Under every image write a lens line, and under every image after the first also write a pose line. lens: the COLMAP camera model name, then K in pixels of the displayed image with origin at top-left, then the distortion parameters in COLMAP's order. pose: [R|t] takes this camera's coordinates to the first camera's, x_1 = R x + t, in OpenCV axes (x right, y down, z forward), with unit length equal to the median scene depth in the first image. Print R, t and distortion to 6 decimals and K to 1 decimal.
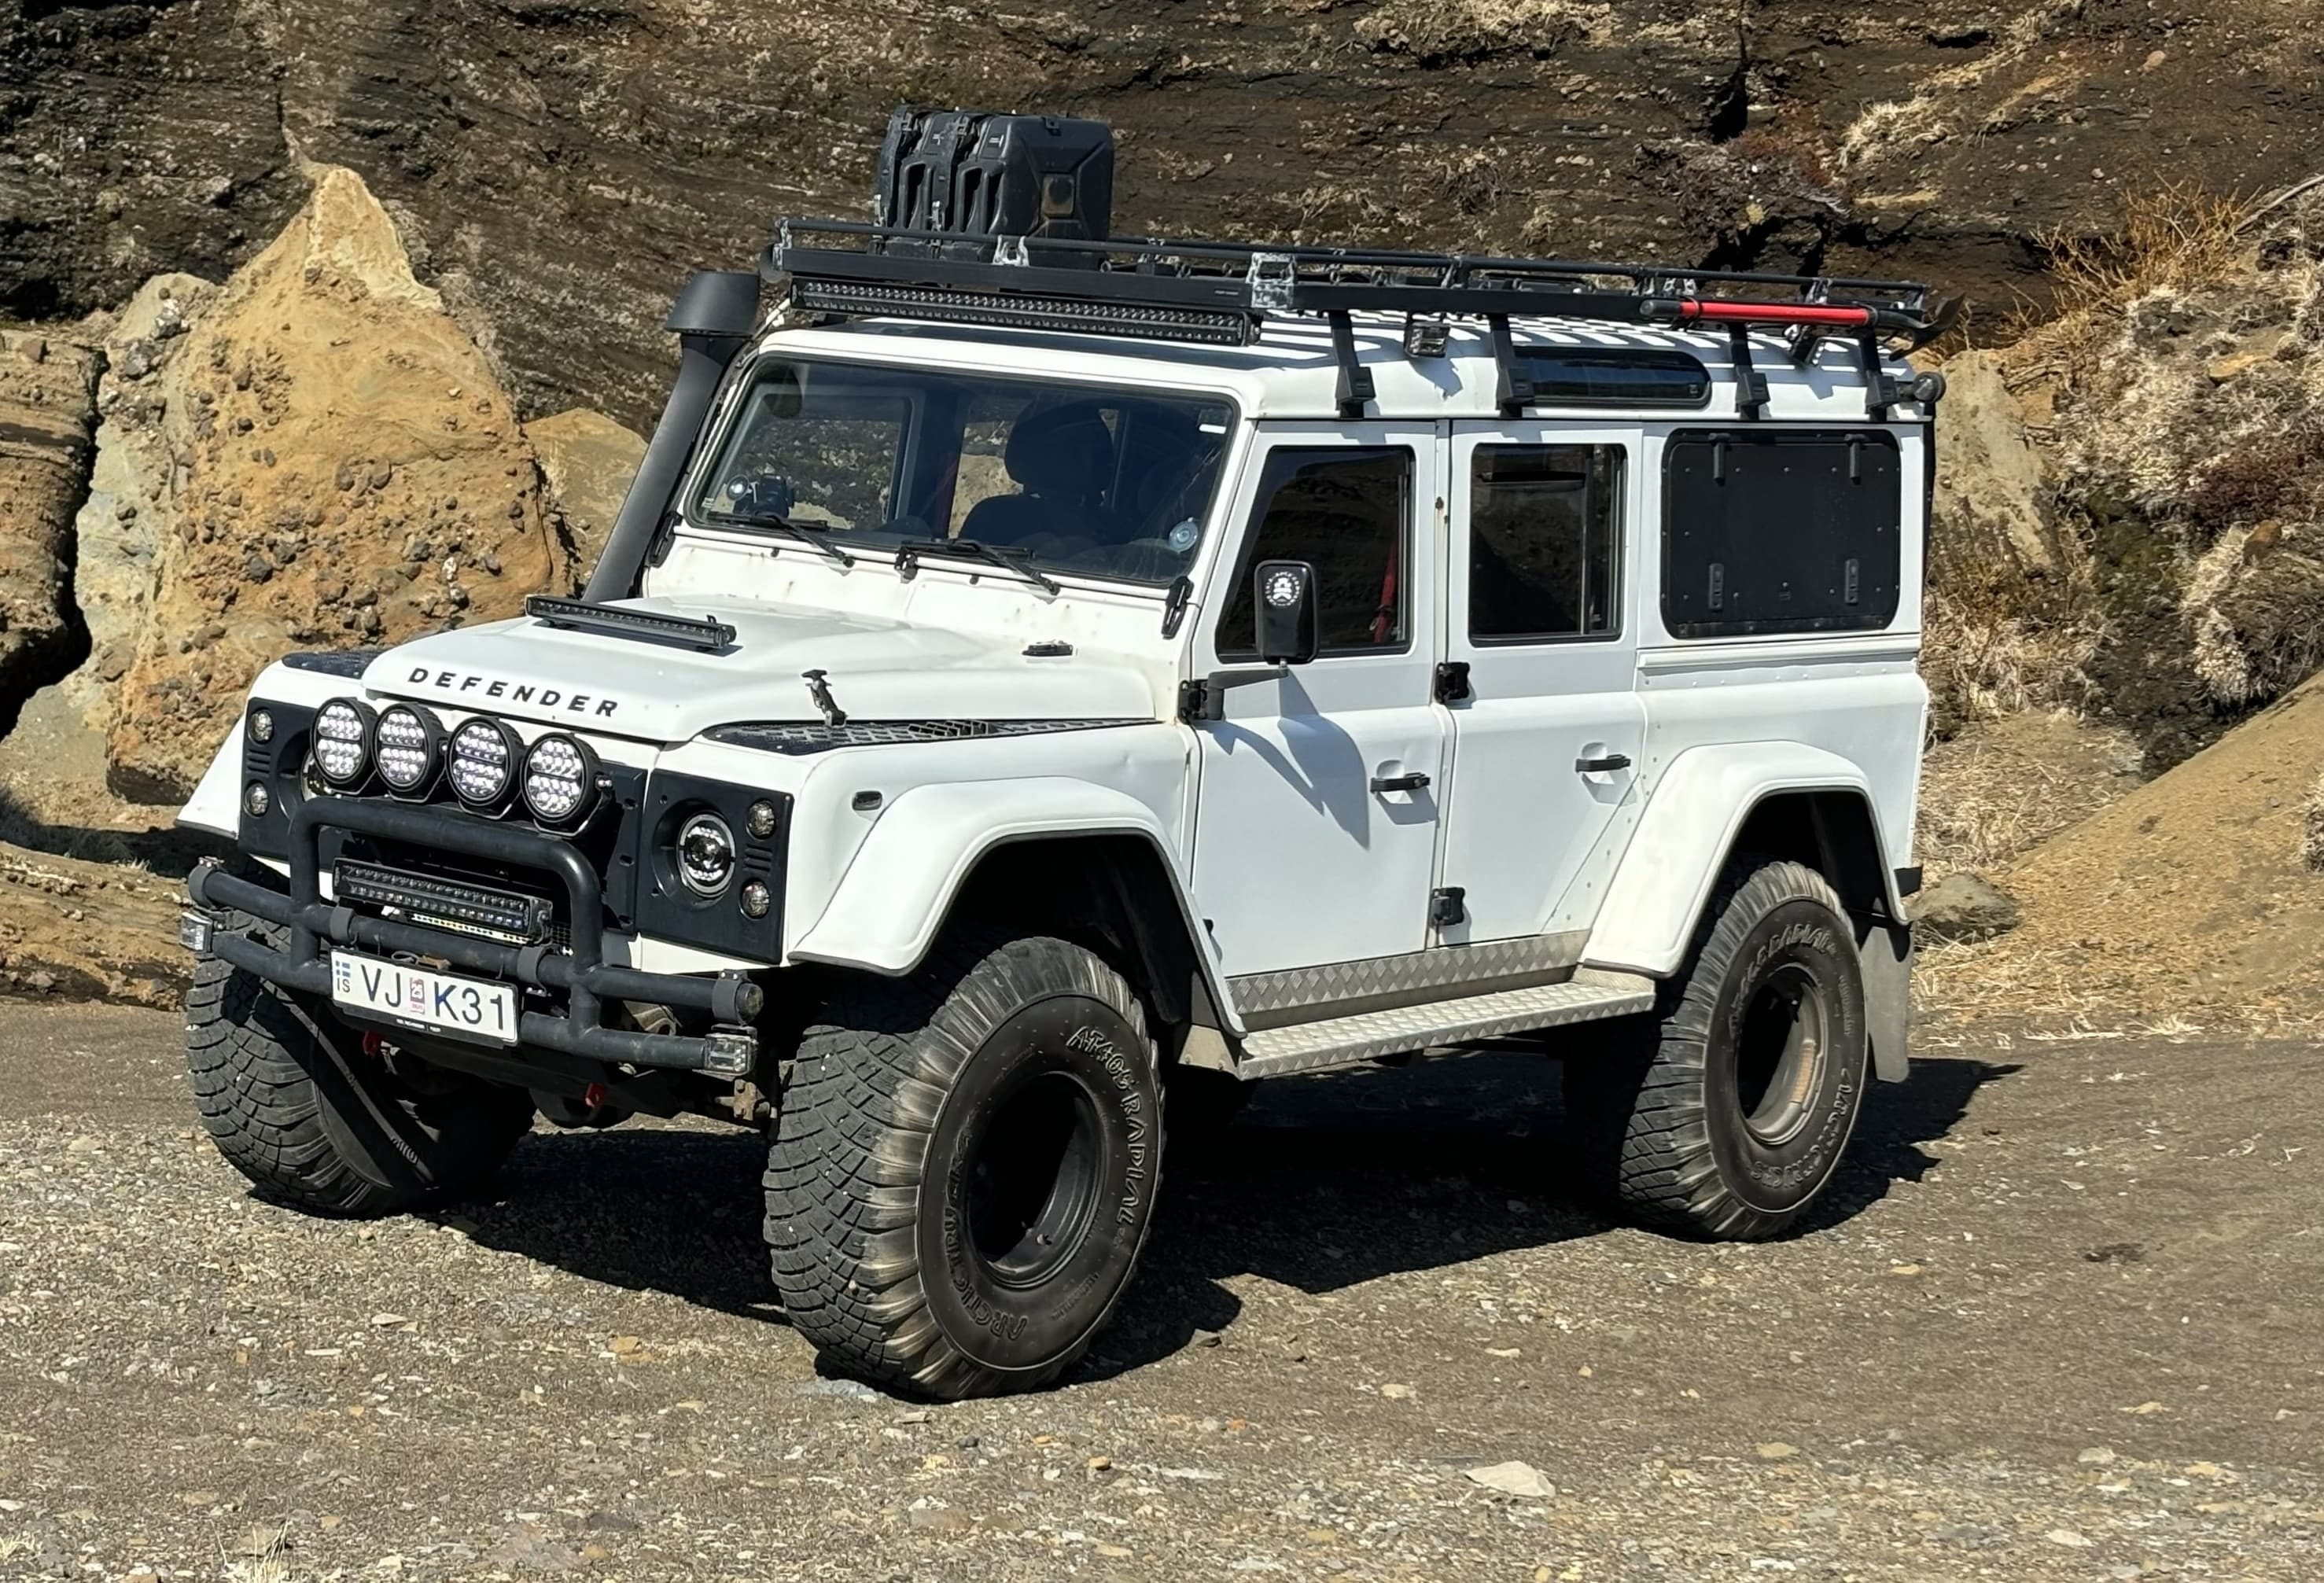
lens RADIAL K [[5334.7, 0, 1162.0], [0, 5334.7, 791.5], [0, 0, 1]] dist [-0.840042, -0.029922]
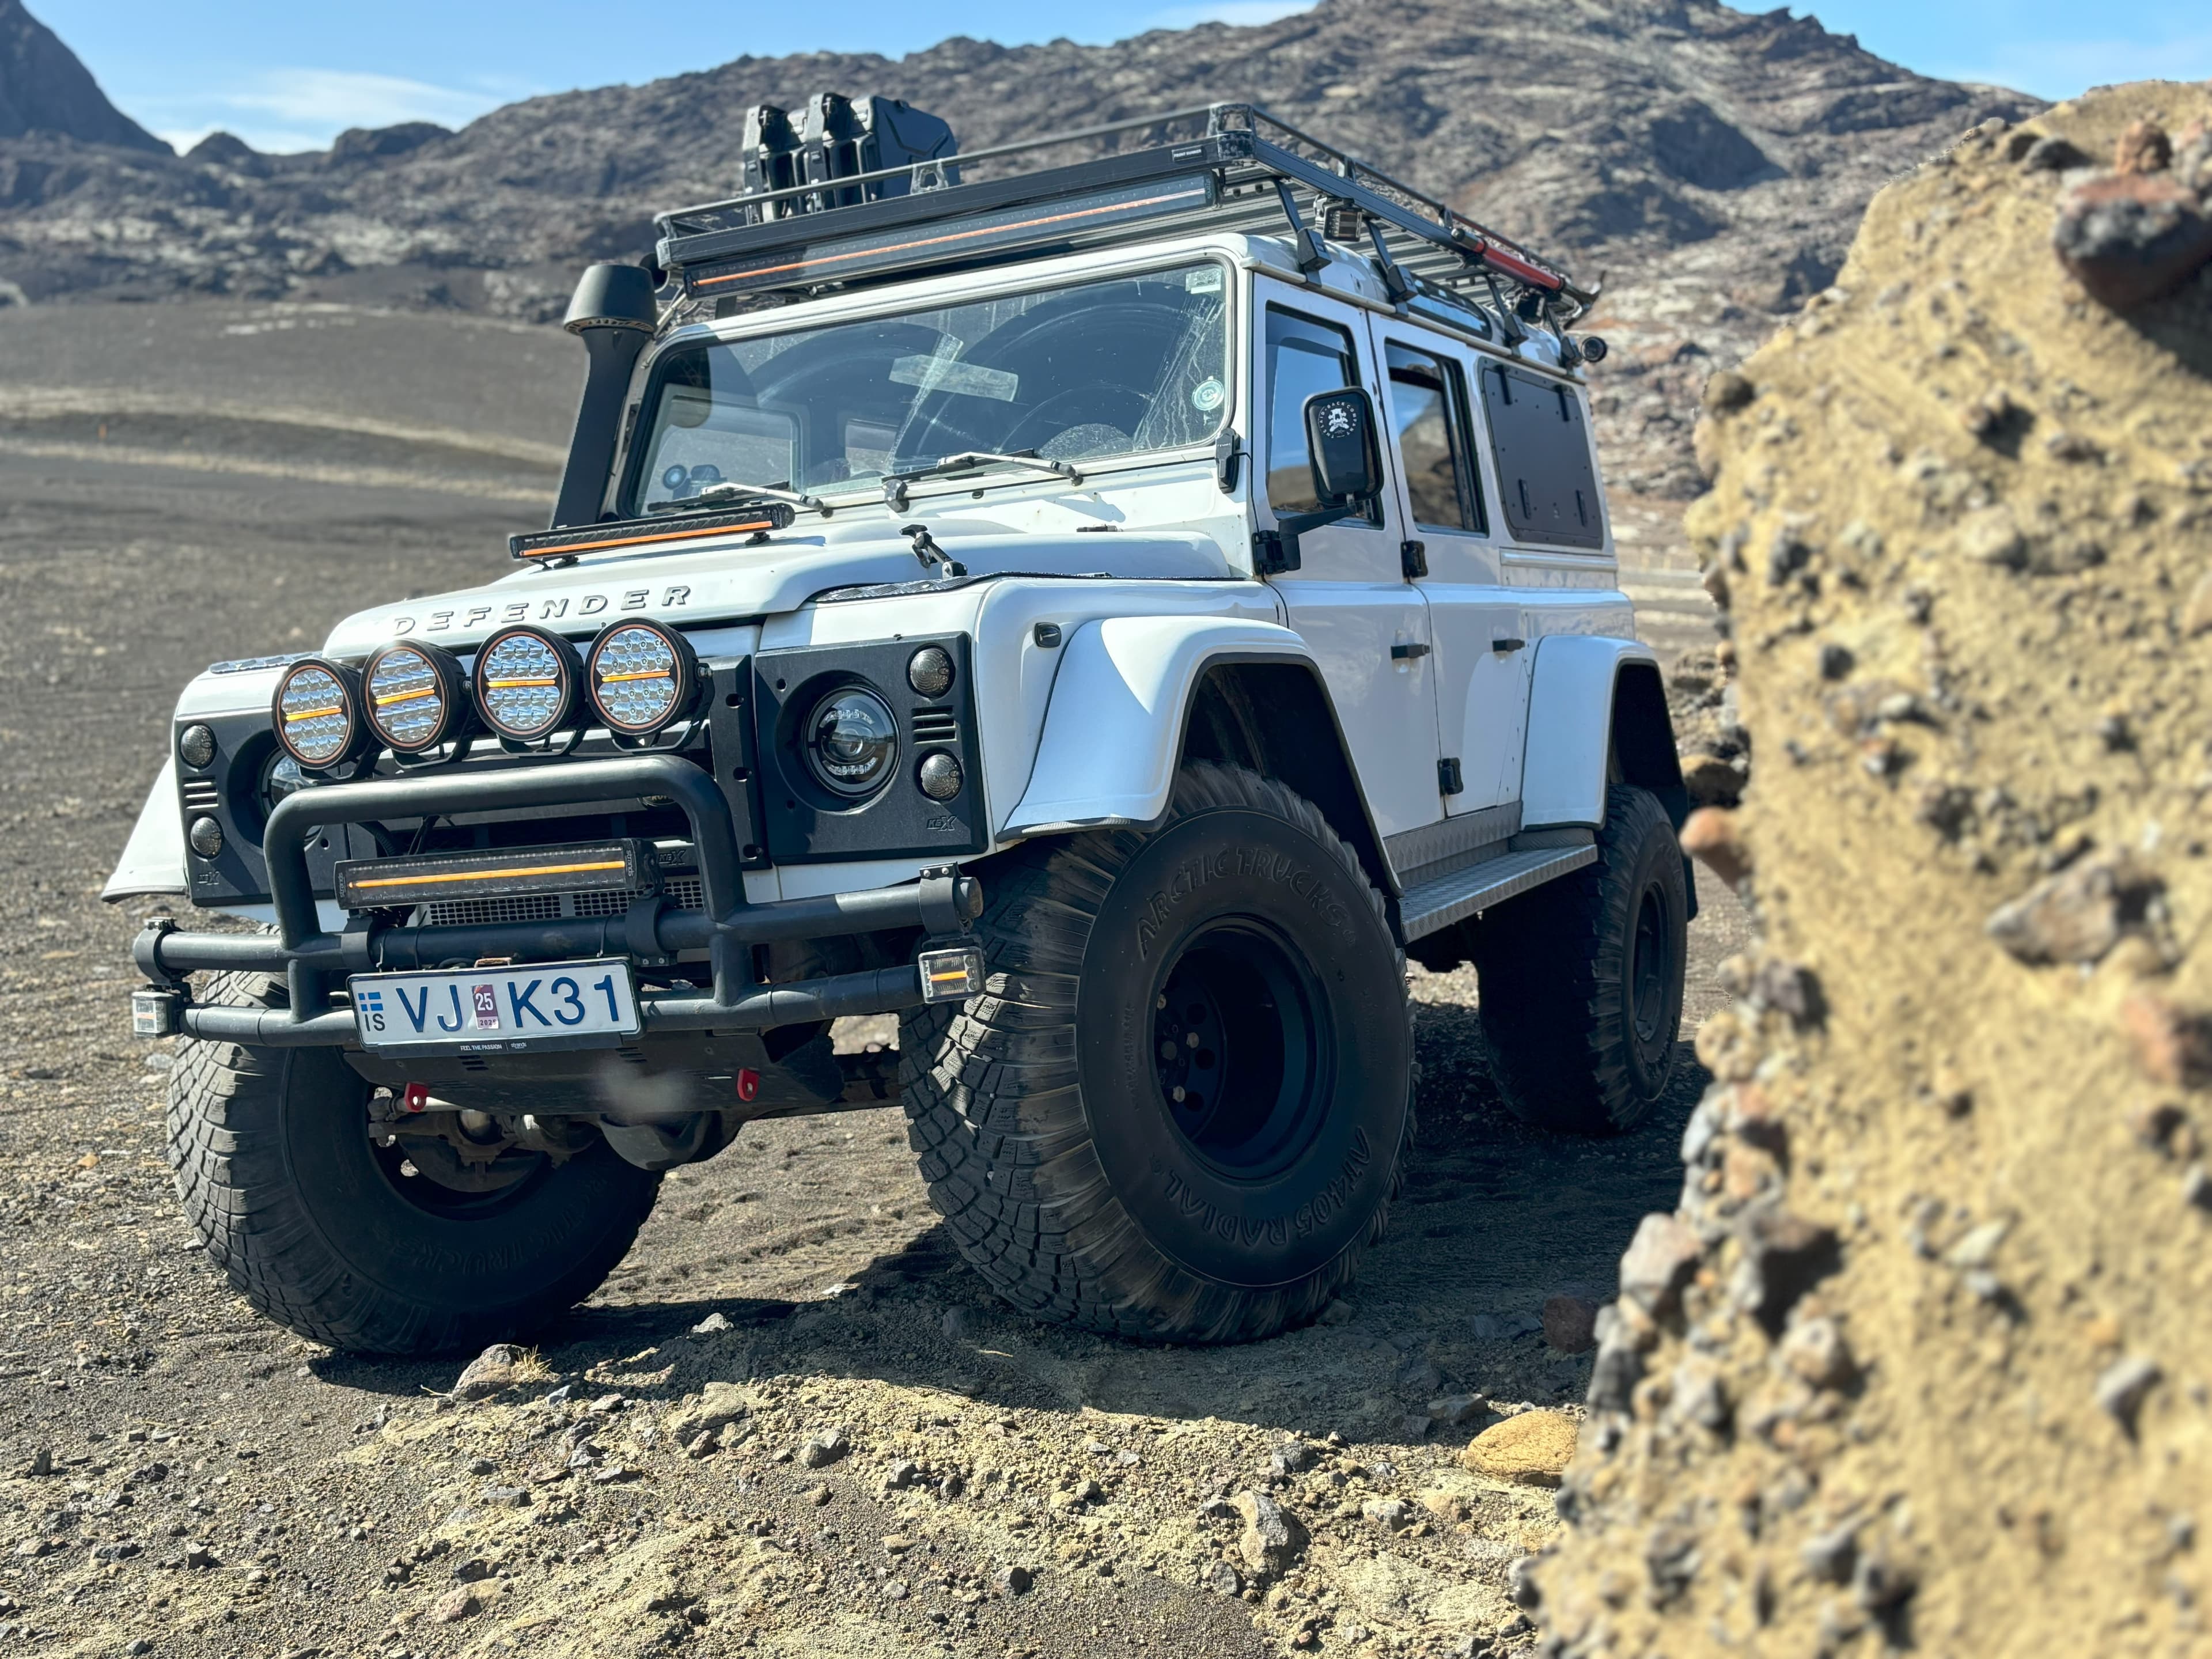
lens RADIAL K [[2473.4, 0, 1117.8], [0, 2473.4, 781.8], [0, 0, 1]] dist [0.144040, -0.432318]
pose [[0.962440, -0.173841, 0.208538, -0.120092], [0.191844, 0.978976, -0.069301, 0.048332], [-0.192107, 0.106705, 0.975556, 0.604923]]
